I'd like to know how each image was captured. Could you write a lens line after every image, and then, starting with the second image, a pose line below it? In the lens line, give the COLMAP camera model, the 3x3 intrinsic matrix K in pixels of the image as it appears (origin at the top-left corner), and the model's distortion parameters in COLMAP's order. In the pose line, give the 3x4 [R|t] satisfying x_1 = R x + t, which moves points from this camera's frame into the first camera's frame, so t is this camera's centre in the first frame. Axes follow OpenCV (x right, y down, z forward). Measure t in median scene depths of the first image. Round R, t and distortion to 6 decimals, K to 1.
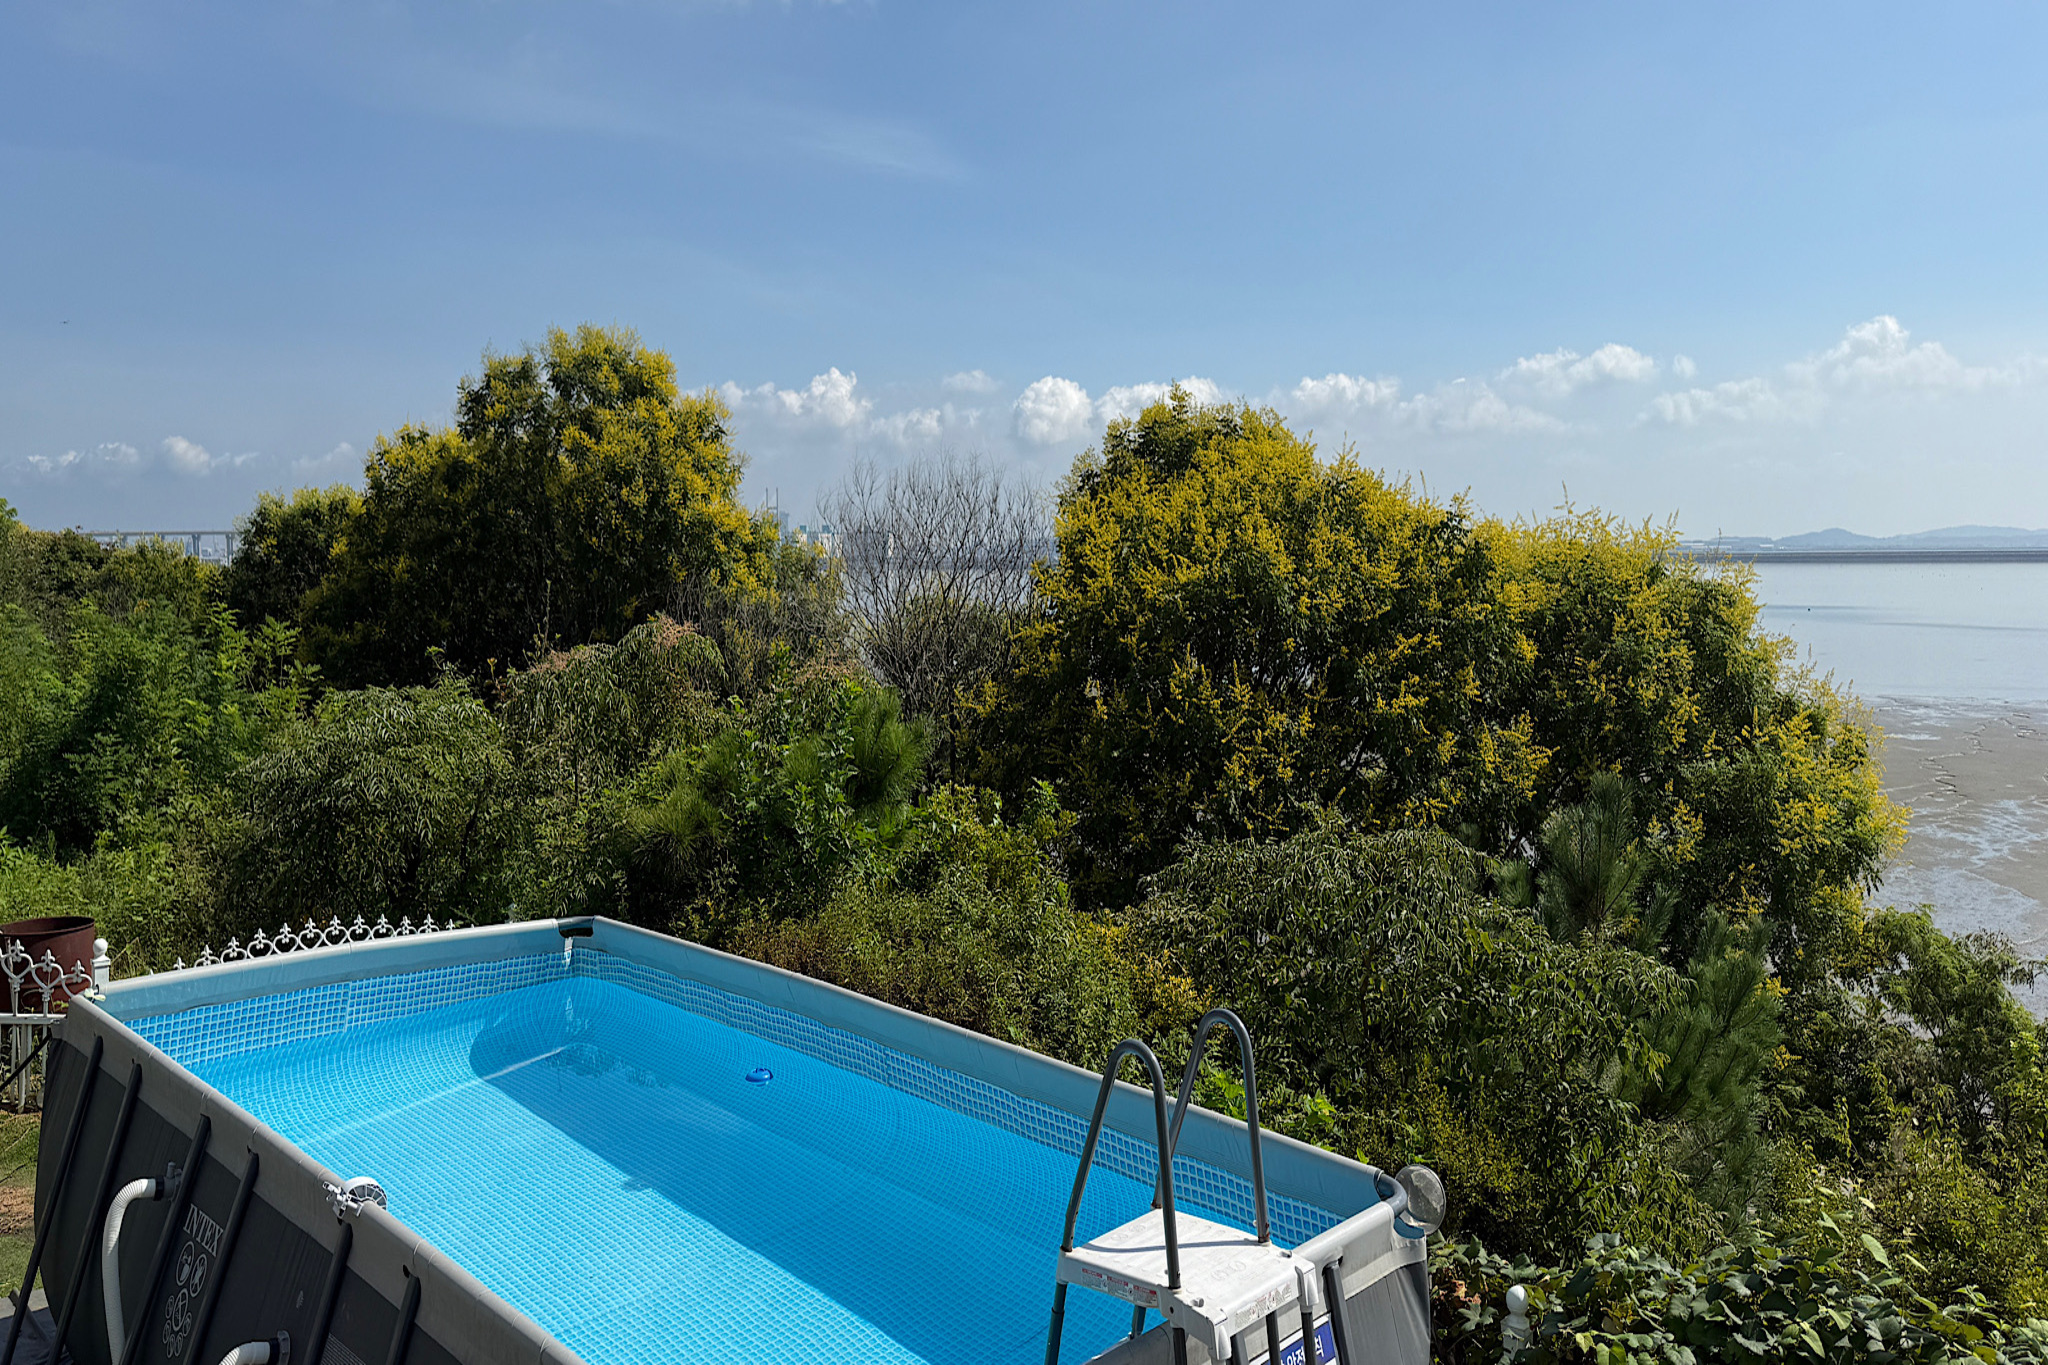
lens RADIAL K [[1444.0, 0, 1024.8], [0, 1444.0, 686.8], [0, 0, 1]] dist [0.008832, 0.001356]
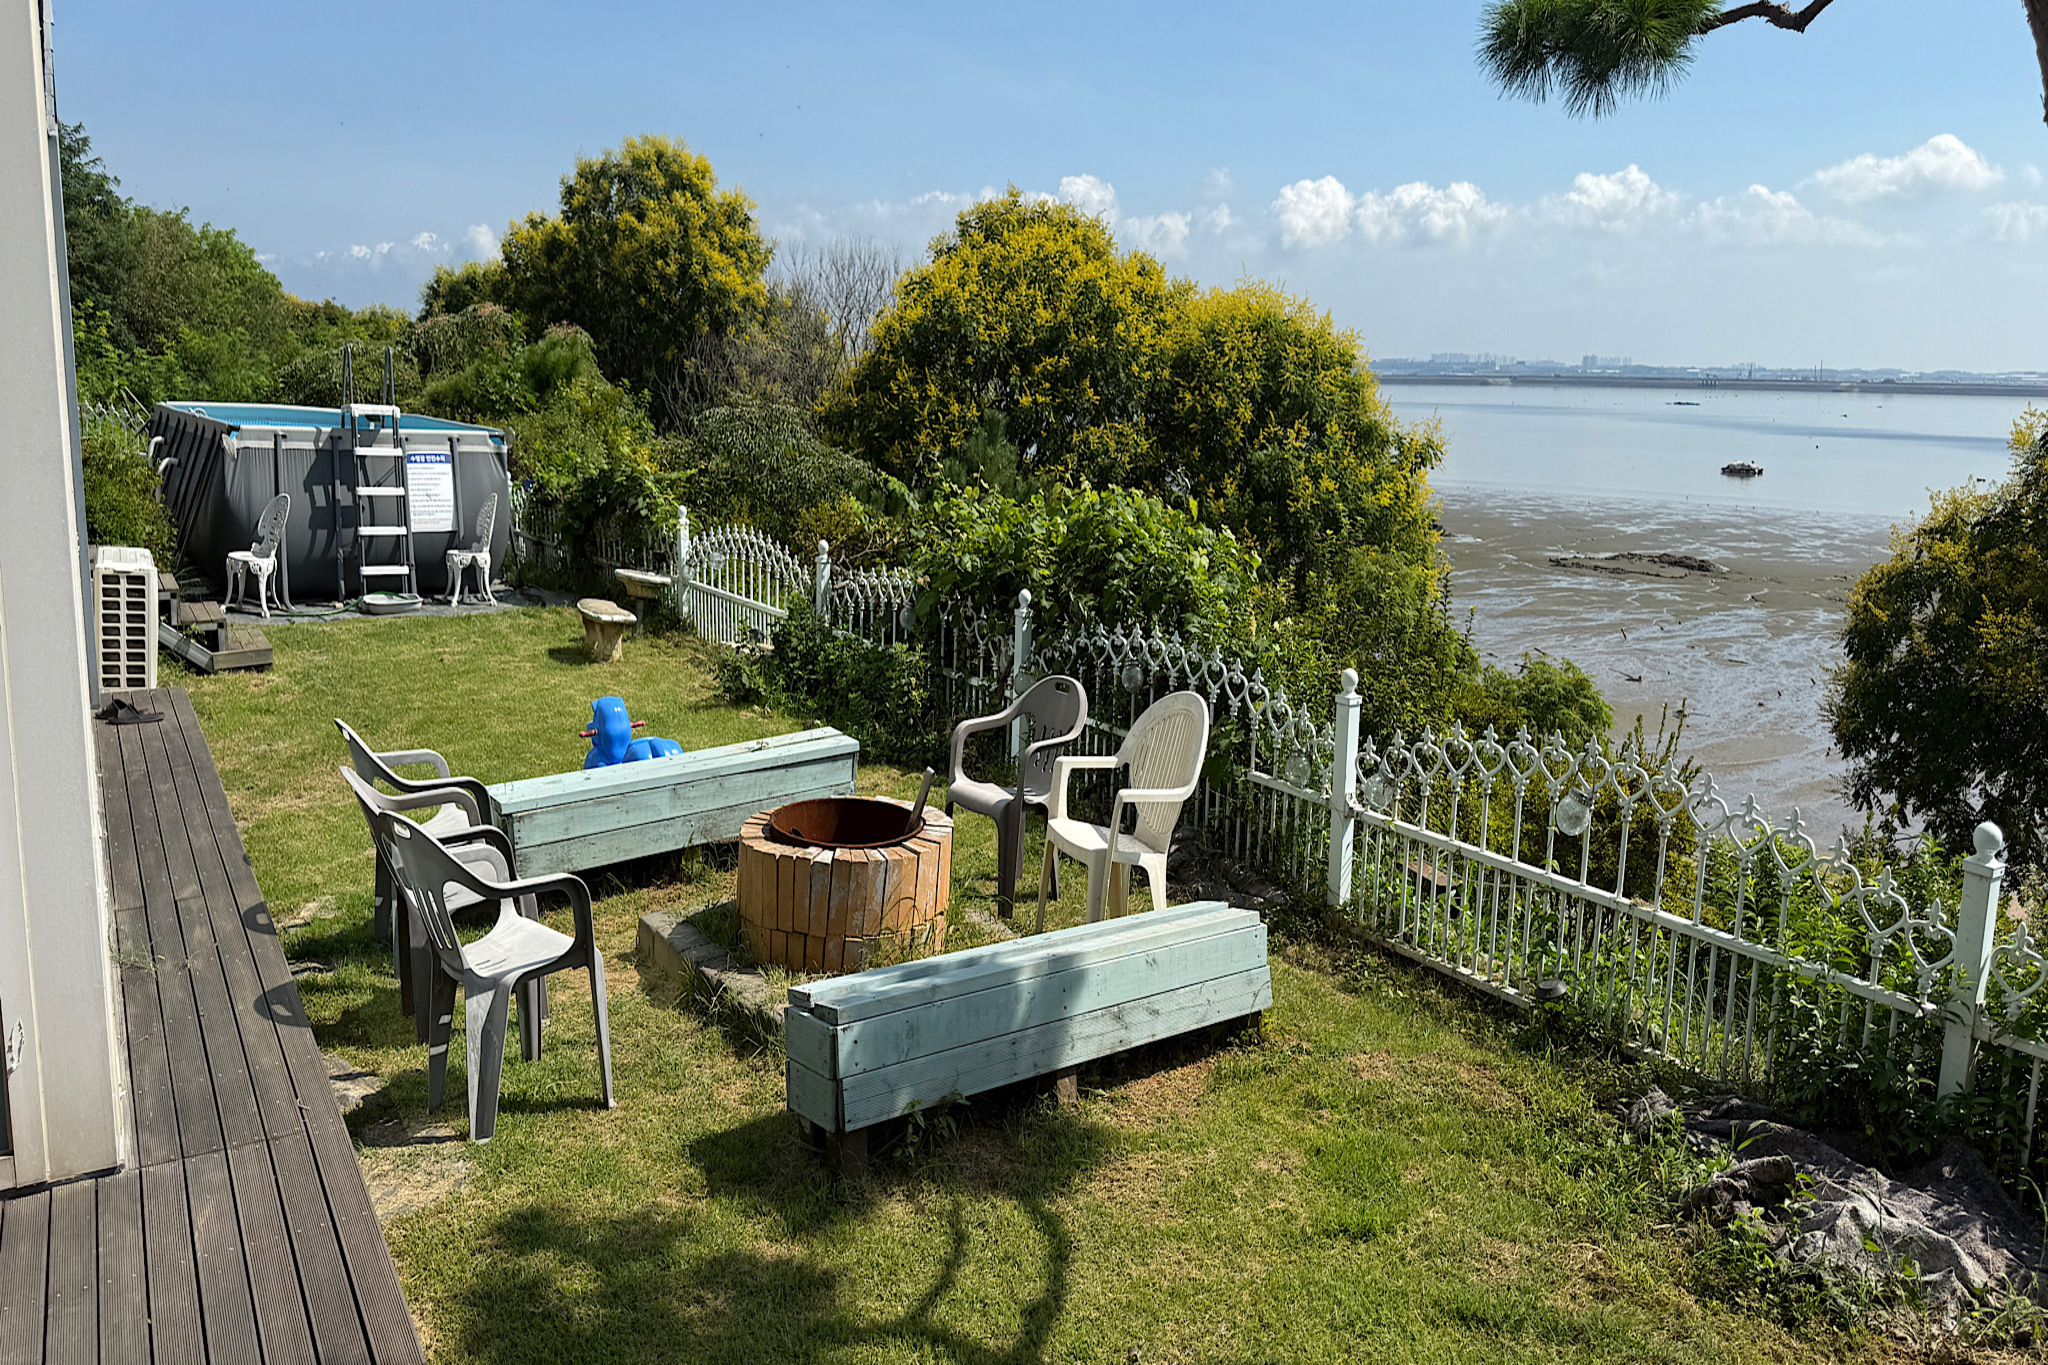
lens RADIAL K [[1444.0, 0, 1023.0], [0, 1444.0, 674.8], [0, 0, 1]] dist [0.008832, 0.001356]
pose [[0.985465, 0.062219, -0.158072, 0.276061], [-0.042735, 0.991386, 0.123803, 0.060290], [0.164413, -0.115249, 0.979636, -0.291853]]
